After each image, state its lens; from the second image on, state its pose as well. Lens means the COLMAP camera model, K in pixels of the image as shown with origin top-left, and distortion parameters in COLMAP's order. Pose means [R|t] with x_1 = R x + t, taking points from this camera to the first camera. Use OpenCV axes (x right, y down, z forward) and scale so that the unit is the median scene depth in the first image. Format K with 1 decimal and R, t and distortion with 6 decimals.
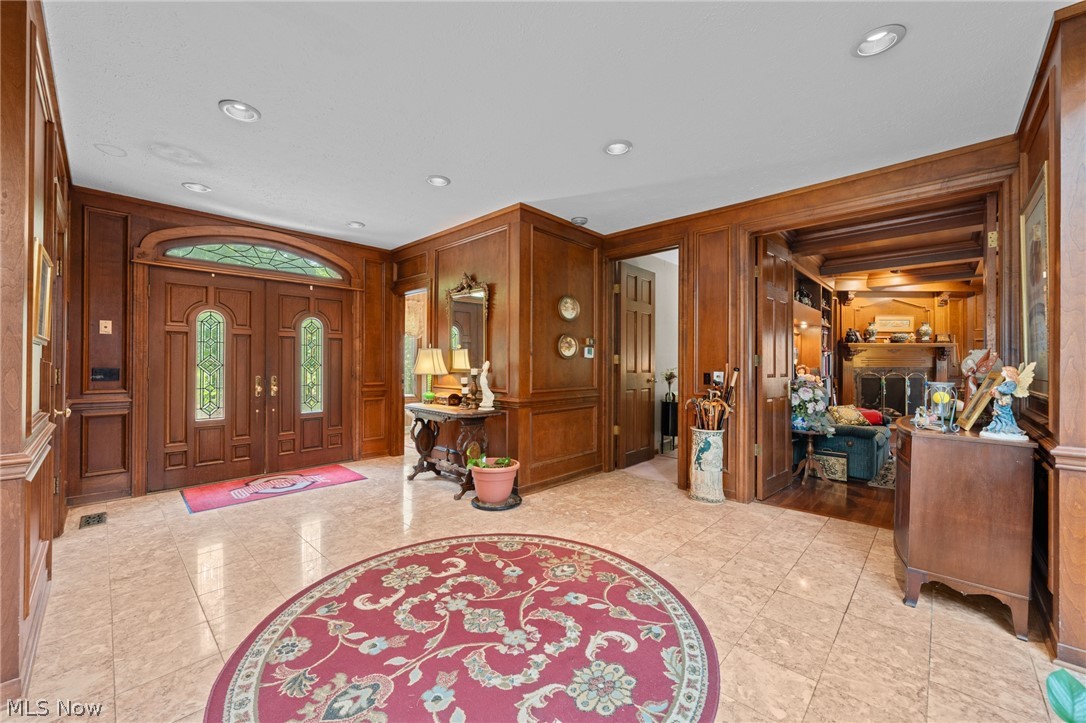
lens RADIAL K [[424.6, 0, 542.5], [0, 424.6, 362.3], [0, 0, 1]] dist [0.000326, 0.000012]
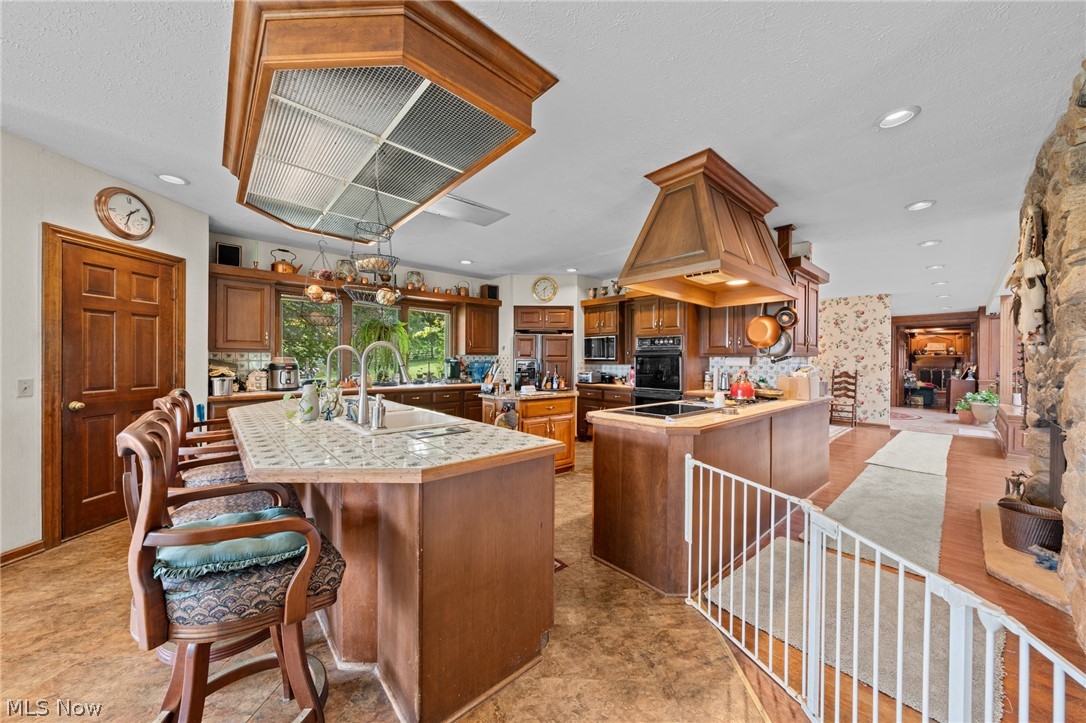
lens RADIAL K [[377.8, 0, 543.7], [0, 377.8, 362.1], [0, 0, 1]] dist [-0.000174, -0.000009]
pose [[0.996641, 0.001920, -0.081875, -1.111470], [-0.001451, 0.999982, 0.005799, -0.018869], [0.081885, -0.005661, 0.996626, -1.197984]]
